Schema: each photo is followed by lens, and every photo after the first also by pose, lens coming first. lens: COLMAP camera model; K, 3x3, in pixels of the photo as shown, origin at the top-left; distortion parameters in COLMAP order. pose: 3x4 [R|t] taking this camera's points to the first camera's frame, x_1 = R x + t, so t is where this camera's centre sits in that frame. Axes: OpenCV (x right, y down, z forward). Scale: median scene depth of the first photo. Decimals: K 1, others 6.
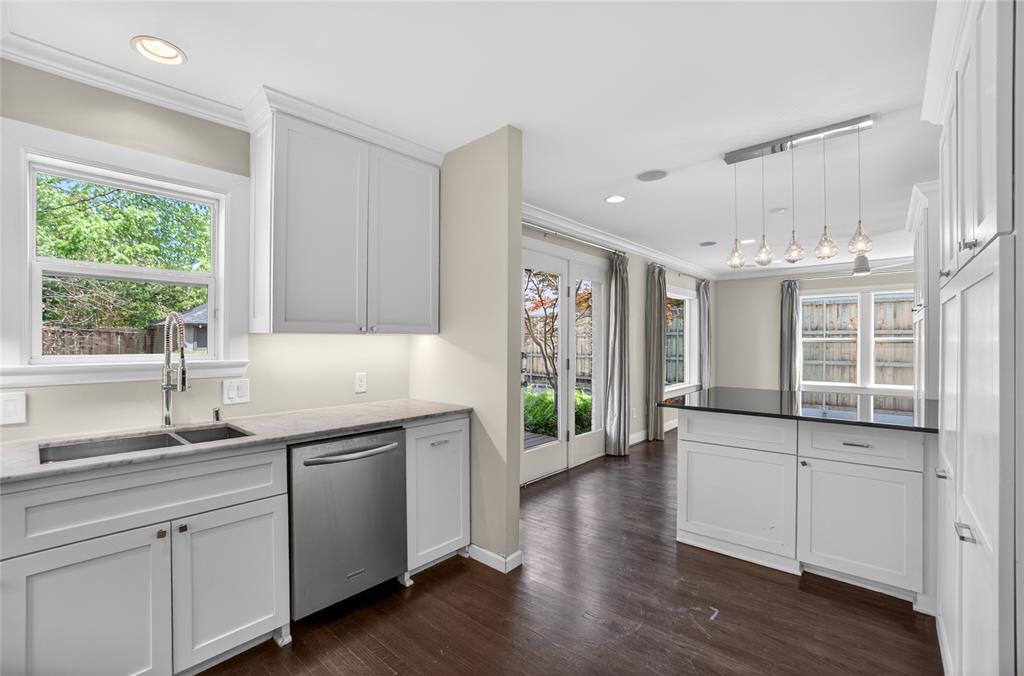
lens RADIAL K [[453.4, 0, 505.6], [0, 453.4, 333.7], [0, 0, 1]] dist [-0.013557, 0.000021]
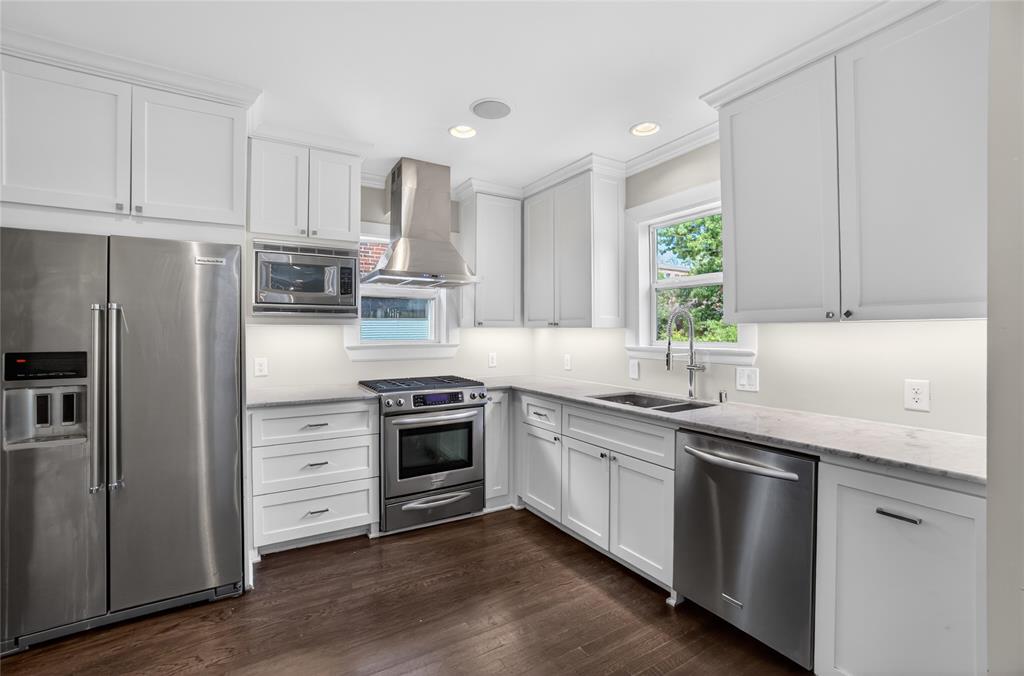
lens RADIAL K [[453.4, 0, 510.7], [0, 453.4, 326.9], [0, 0, 1]] dist [-0.013557, 0.000021]
pose [[-0.299169, -0.008942, -0.954158, 0.640862], [0.020645, 0.999661, -0.015842, 0.011330], [0.953977, -0.024438, -0.298883, 0.886564]]
